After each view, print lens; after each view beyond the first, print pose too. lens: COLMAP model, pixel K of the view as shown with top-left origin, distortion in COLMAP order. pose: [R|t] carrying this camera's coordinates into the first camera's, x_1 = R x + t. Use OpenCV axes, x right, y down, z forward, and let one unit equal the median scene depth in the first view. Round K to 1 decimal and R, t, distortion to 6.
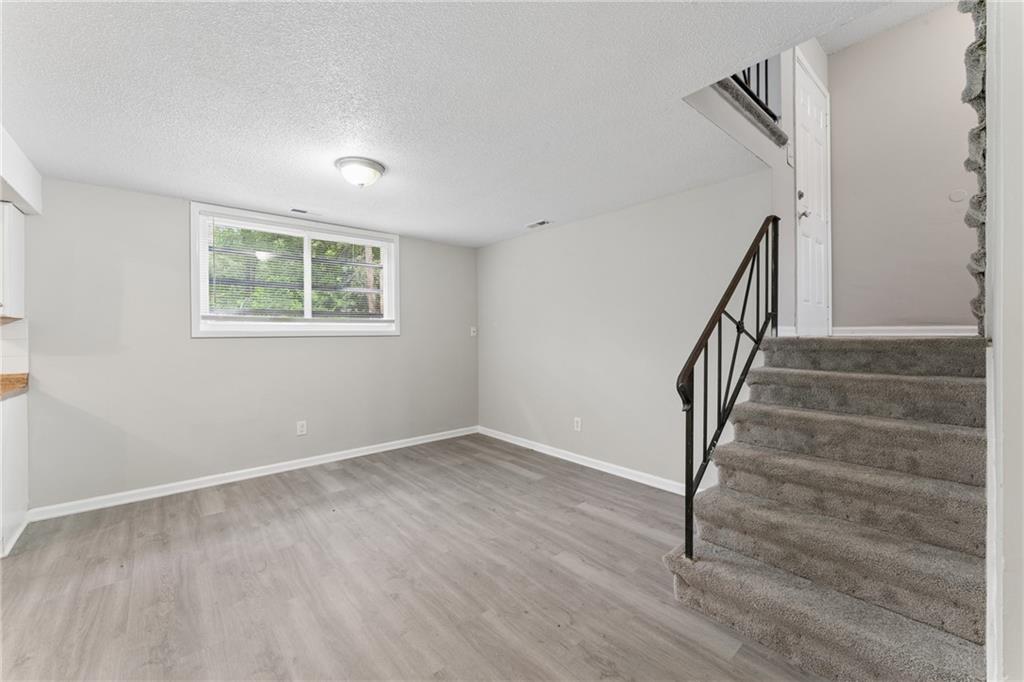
lens RADIAL K [[413.0, 0, 516.9], [0, 413.0, 339.2], [0, 0, 1]] dist [-0.003887, 0.000686]
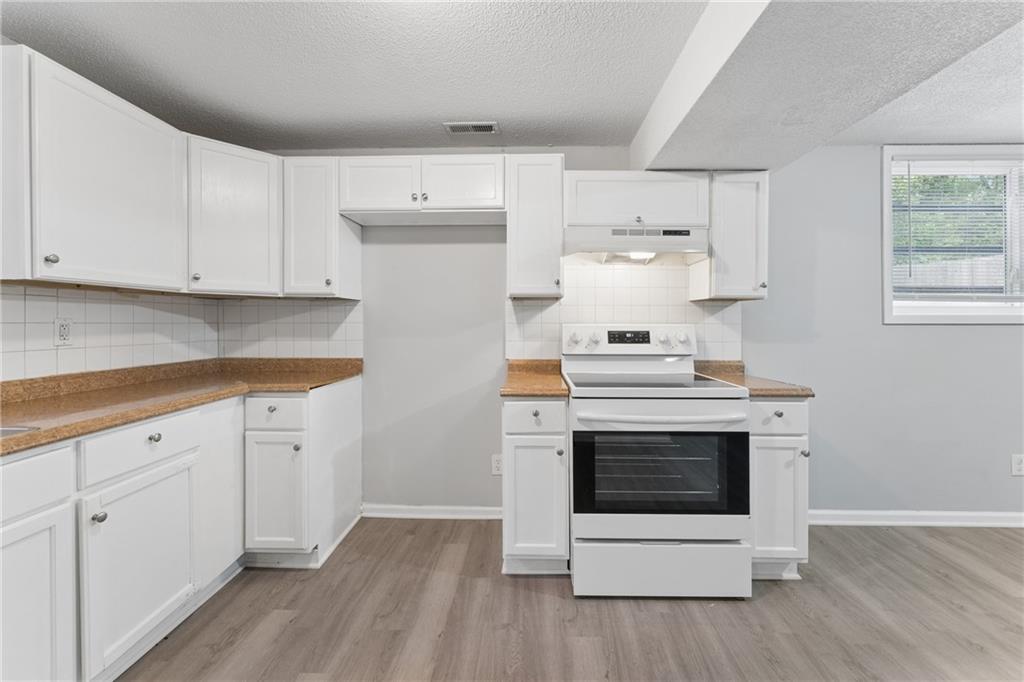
lens RADIAL K [[413.0, 0, 517.3], [0, 413.0, 321.4], [0, 0, 1]] dist [-0.003887, 0.000686]
pose [[0.734046, 0.005868, -0.679074, -0.924927], [-0.014485, 0.999870, -0.007017, 0.008853], [0.678945, 0.014987, 0.734036, -0.022067]]
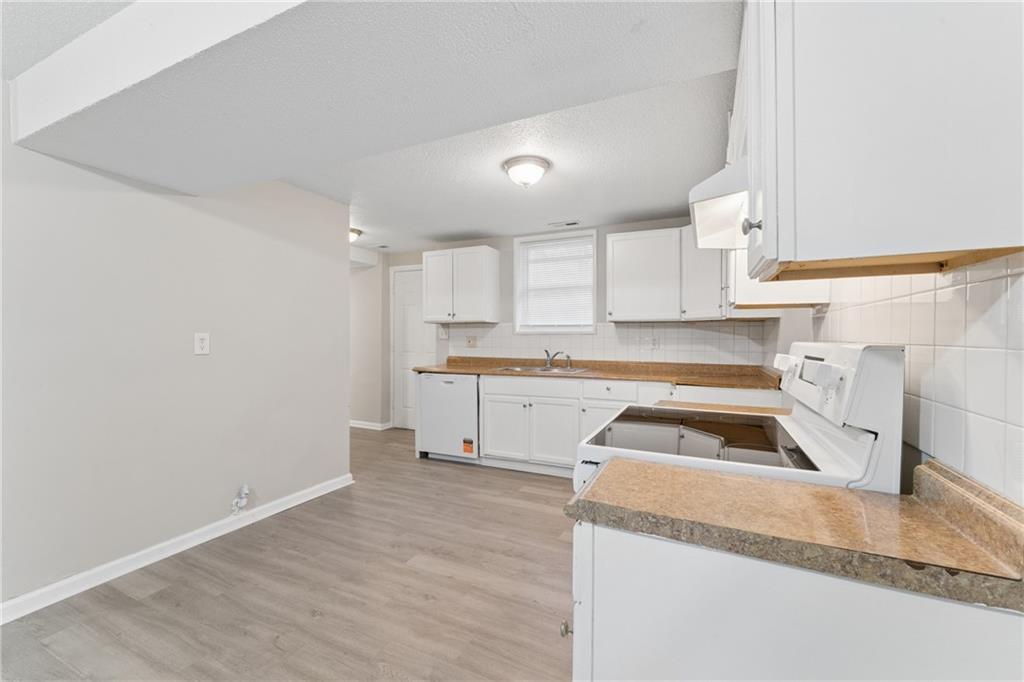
lens RADIAL K [[413.0, 0, 511.6], [0, 413.0, 339.9], [0, 0, 1]] dist [-0.003887, 0.000686]
pose [[-0.916656, 0.004698, -0.399650, -0.879553], [-0.003339, 0.999806, 0.019413, -0.003070], [0.399663, 0.019130, -0.916462, 1.060709]]
